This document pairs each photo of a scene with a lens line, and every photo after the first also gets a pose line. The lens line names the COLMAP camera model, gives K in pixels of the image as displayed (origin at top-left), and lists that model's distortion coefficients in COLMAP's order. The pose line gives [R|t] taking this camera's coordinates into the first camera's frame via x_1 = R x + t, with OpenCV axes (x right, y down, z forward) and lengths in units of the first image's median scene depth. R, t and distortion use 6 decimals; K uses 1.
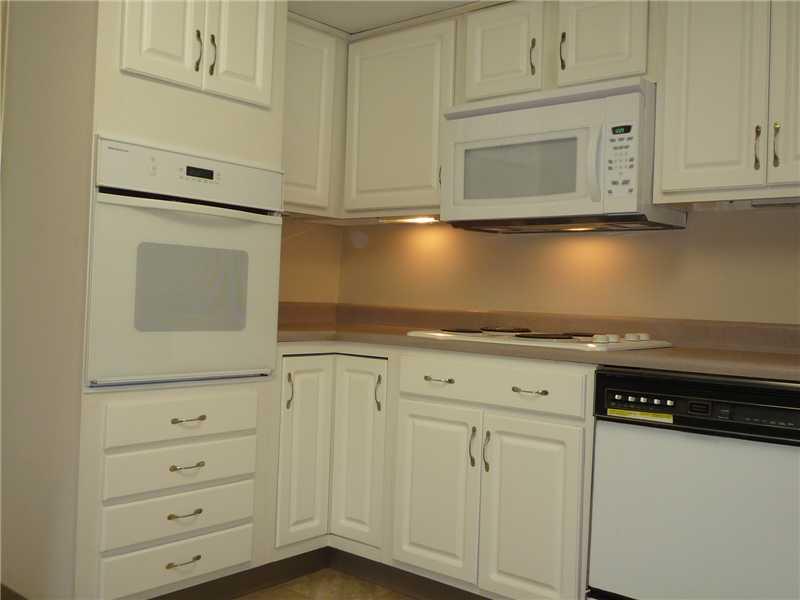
lens RADIAL K [[798.7, 0, 401.0], [0, 798.7, 296.3], [0, 0, 1]] dist [-0.025238, 0.000000]
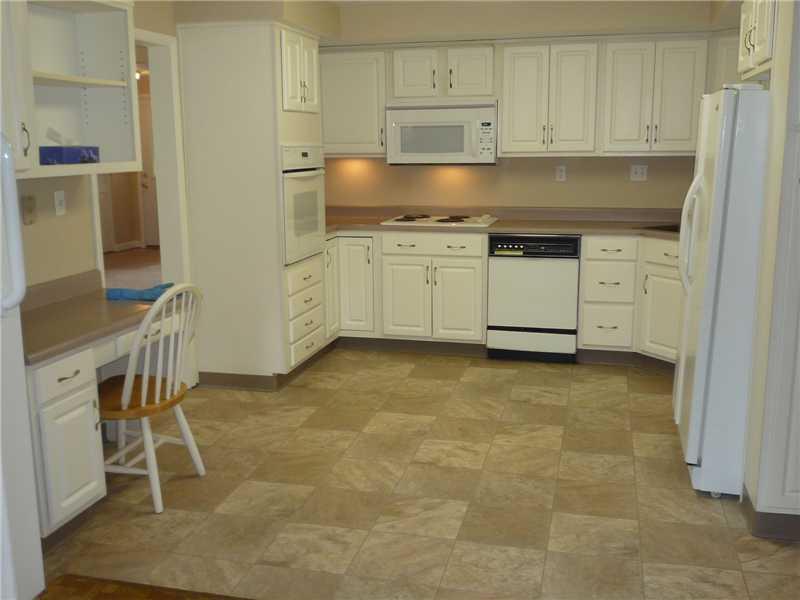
lens RADIAL K [[798.7, 0, 399.6], [0, 798.7, 300.9], [0, 0, 1]] dist [-0.025238, 0.000000]
pose [[0.901935, -0.127651, 0.412576, -0.901977], [0.042274, 0.976827, 0.209814, -0.205127], [-0.429798, -0.171798, 0.886431, -0.920540]]
